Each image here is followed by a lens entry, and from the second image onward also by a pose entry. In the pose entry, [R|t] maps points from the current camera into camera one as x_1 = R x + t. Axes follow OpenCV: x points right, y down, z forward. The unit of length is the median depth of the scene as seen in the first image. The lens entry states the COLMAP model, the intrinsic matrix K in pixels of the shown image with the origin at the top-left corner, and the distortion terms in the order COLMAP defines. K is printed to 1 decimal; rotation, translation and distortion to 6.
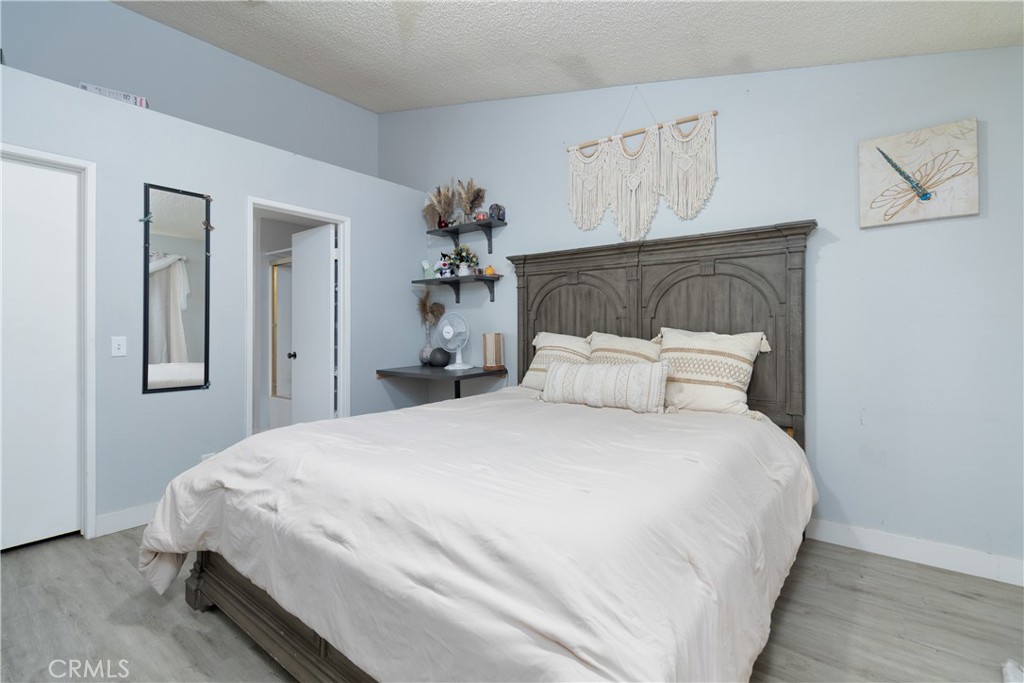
lens RADIAL K [[470.9, 0, 516.6], [0, 470.9, 325.4], [0, 0, 1]] dist [0.000426, 0.000406]
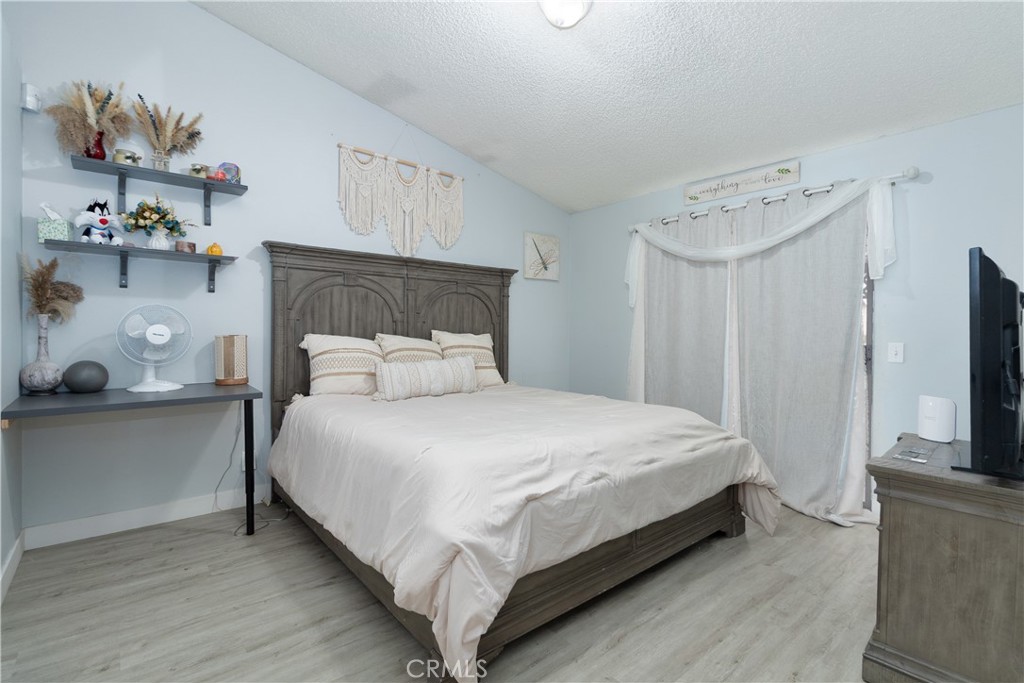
lens RADIAL K [[477.9, 0, 537.0], [0, 477.9, 340.6], [0, 0, 1]] dist [0.000813, 0.000009]
pose [[0.185546, -0.016660, 0.982494, -0.854956], [-0.015377, 0.999685, 0.019855, 0.002807], [-0.982515, -0.018792, 0.185232, 0.449273]]
